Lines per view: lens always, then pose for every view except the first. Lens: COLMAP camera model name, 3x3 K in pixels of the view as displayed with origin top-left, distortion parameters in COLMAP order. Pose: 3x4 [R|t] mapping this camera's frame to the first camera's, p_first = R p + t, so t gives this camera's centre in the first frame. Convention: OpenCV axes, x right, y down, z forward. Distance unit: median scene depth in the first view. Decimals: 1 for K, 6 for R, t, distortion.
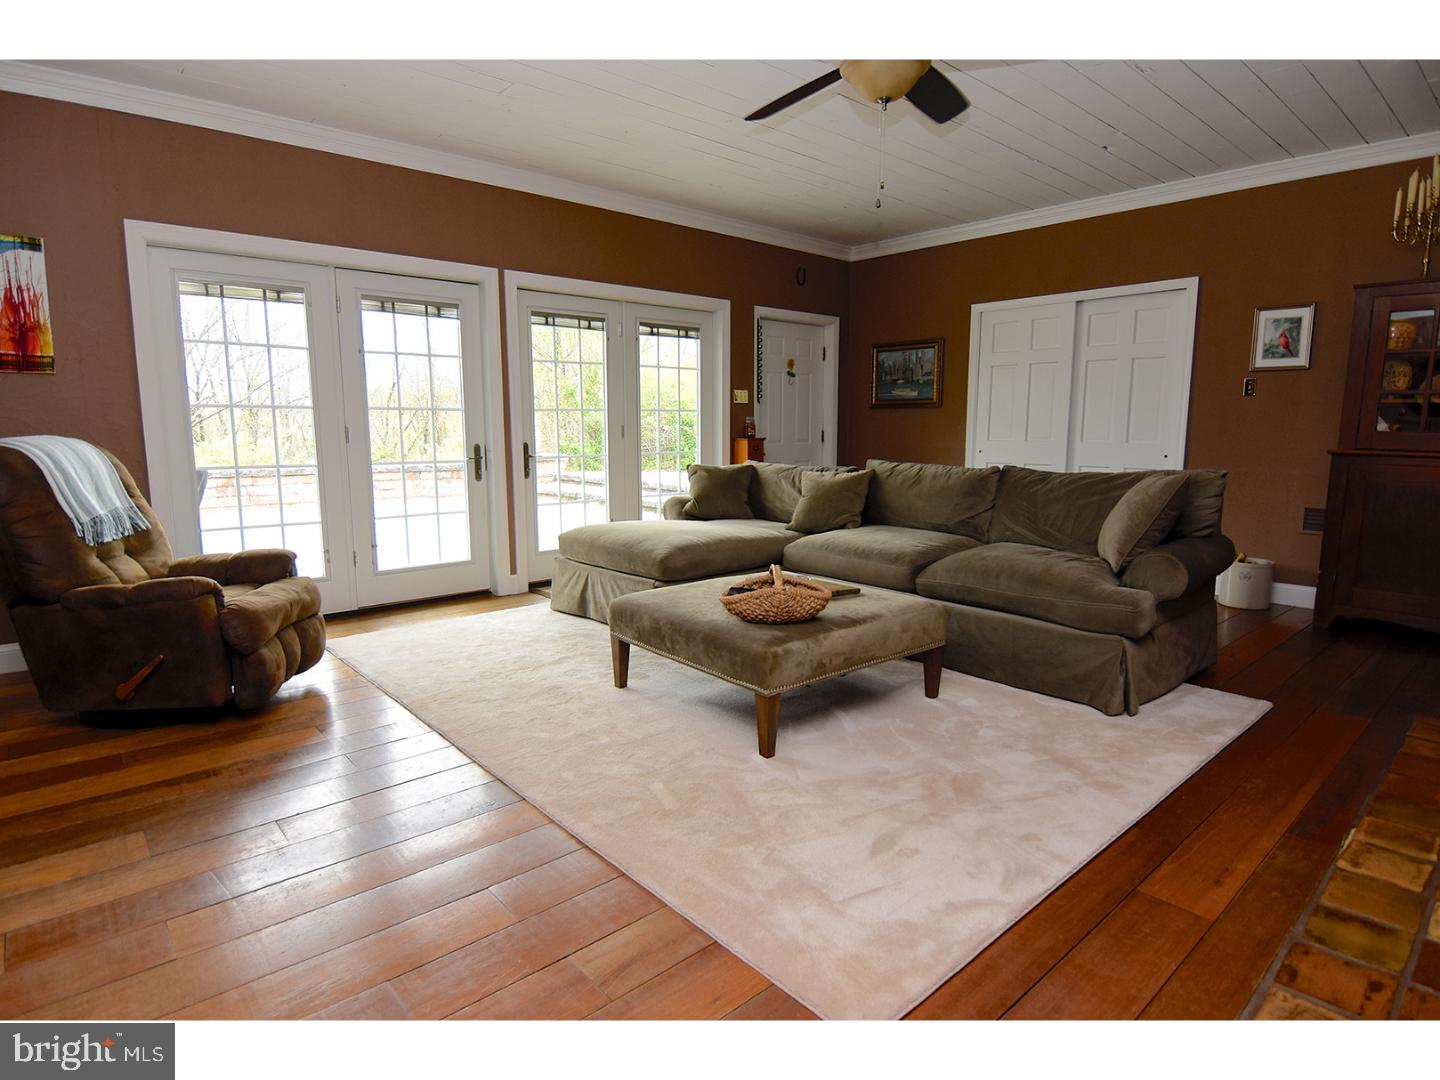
lens RADIAL K [[808.5, 0, 722.0], [0, 808.5, 538.0], [0, 0, 1]] dist [-0.000876, -0.002008]
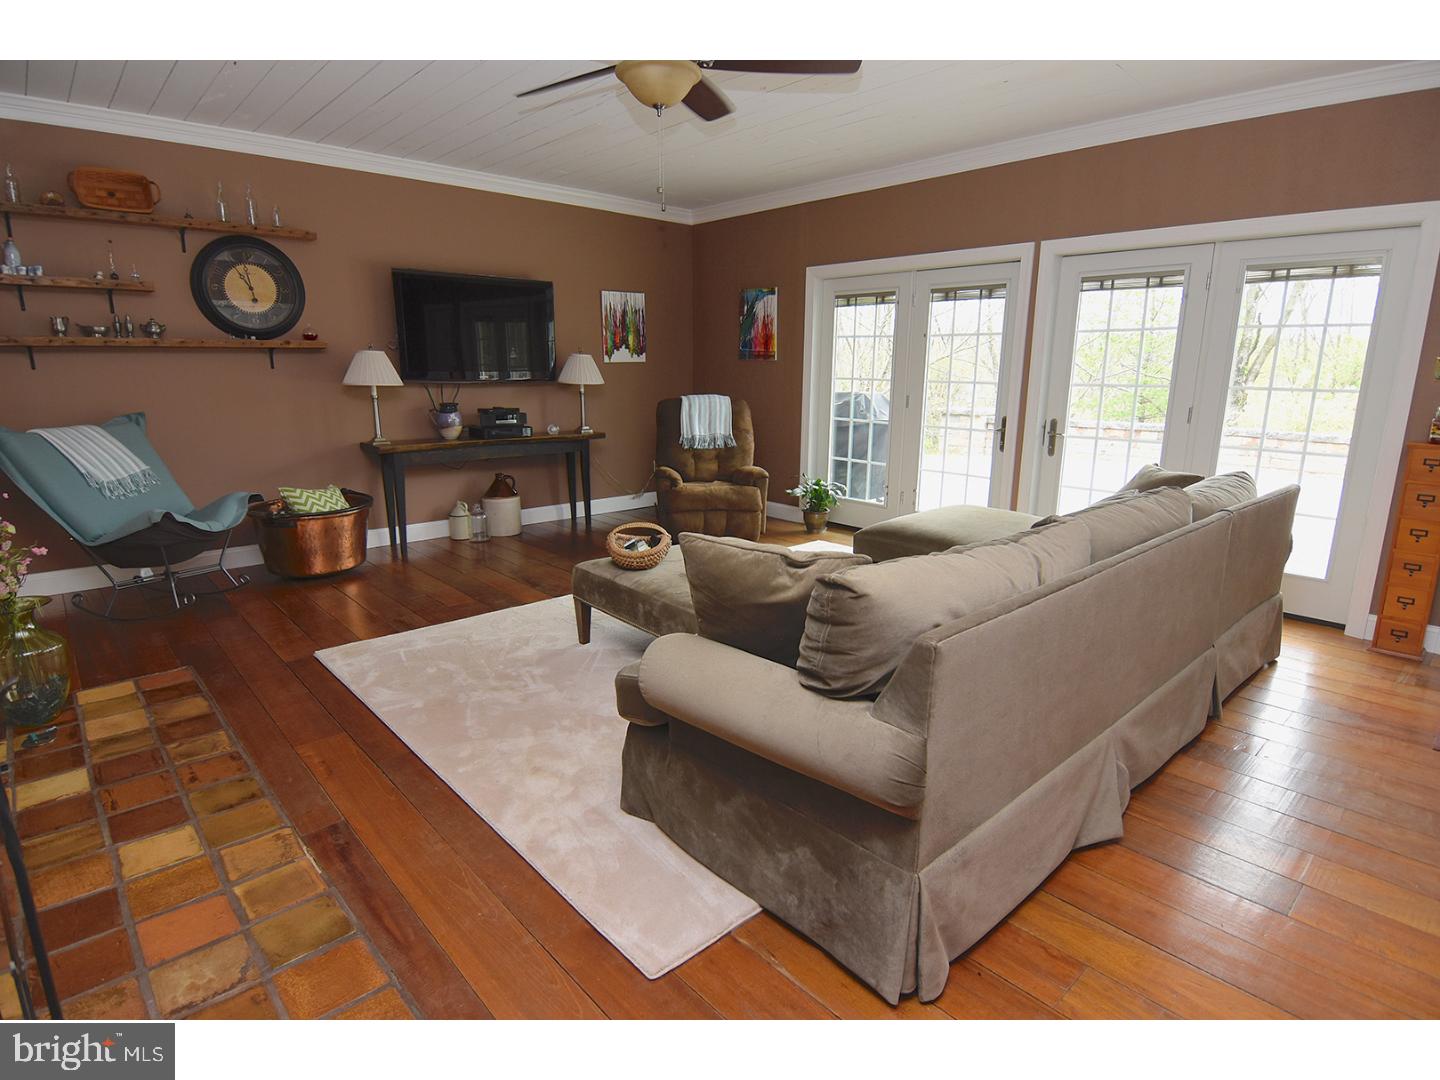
lens RADIAL K [[755.2, 0, 661.6], [0, 755.2, 536.4], [0, 0, 1]] dist [-0.103970, 0.039268]
pose [[-0.031088, 0.196801, -0.979950, 0.717257], [-0.160987, 0.966638, 0.199235, -0.092948], [0.986467, 0.163953, 0.001631, 0.640515]]
